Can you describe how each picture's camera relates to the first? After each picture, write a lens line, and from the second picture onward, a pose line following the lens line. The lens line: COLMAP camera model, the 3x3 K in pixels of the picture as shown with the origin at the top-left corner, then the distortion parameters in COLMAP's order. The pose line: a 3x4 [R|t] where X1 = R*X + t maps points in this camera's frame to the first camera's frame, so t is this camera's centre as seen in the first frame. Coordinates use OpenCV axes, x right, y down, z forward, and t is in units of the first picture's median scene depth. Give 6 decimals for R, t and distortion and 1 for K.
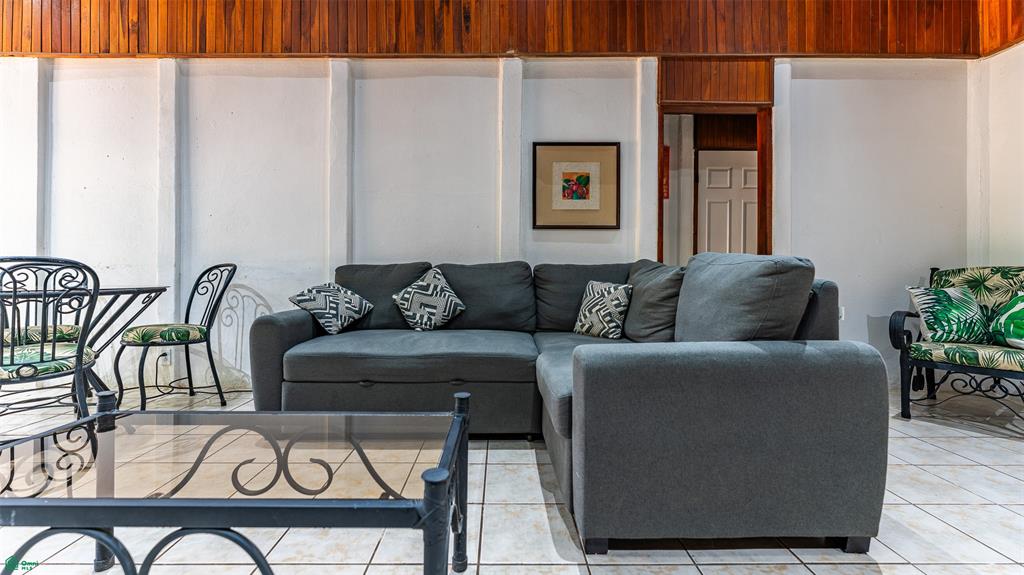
lens RADIAL K [[408.0, 0, 496.7], [0, 408.0, 285.9], [0, 0, 1]] dist [0.001107, 0.000024]
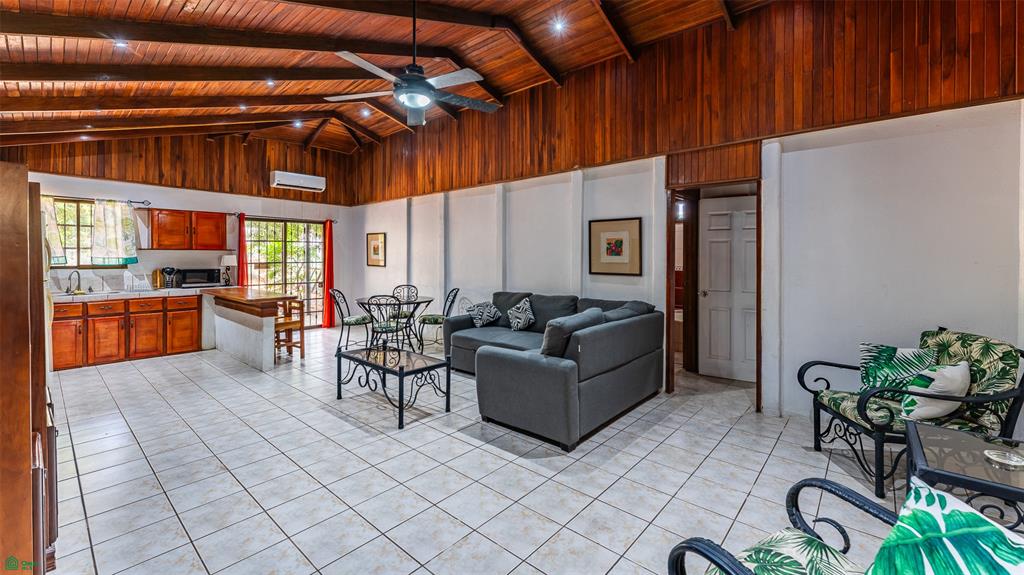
lens RADIAL K [[410.9, 0, 523.9], [0, 410.9, 289.5], [0, 0, 1]] dist [-0.000592, -0.000059]
pose [[0.763157, 0.052543, -0.644074, 0.956660], [-0.022164, 0.998231, 0.055174, -0.169377], [0.645833, -0.027831, 0.762971, -0.399487]]
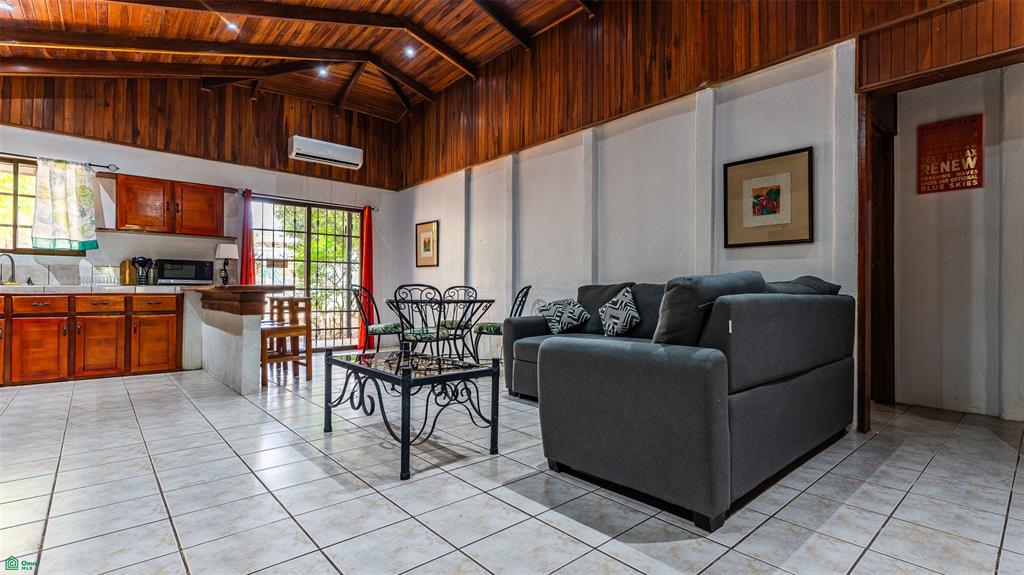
lens RADIAL K [[475.0, 0, 596.6], [0, 475.0, 310.4], [0, 0, 1]] dist [-0.000633, 0.000215]
pose [[0.723930, 0.026652, -0.689359, 0.703745], [-0.022663, 0.999633, 0.014848, 0.006243], [0.689501, 0.004874, 0.724268, -0.089543]]
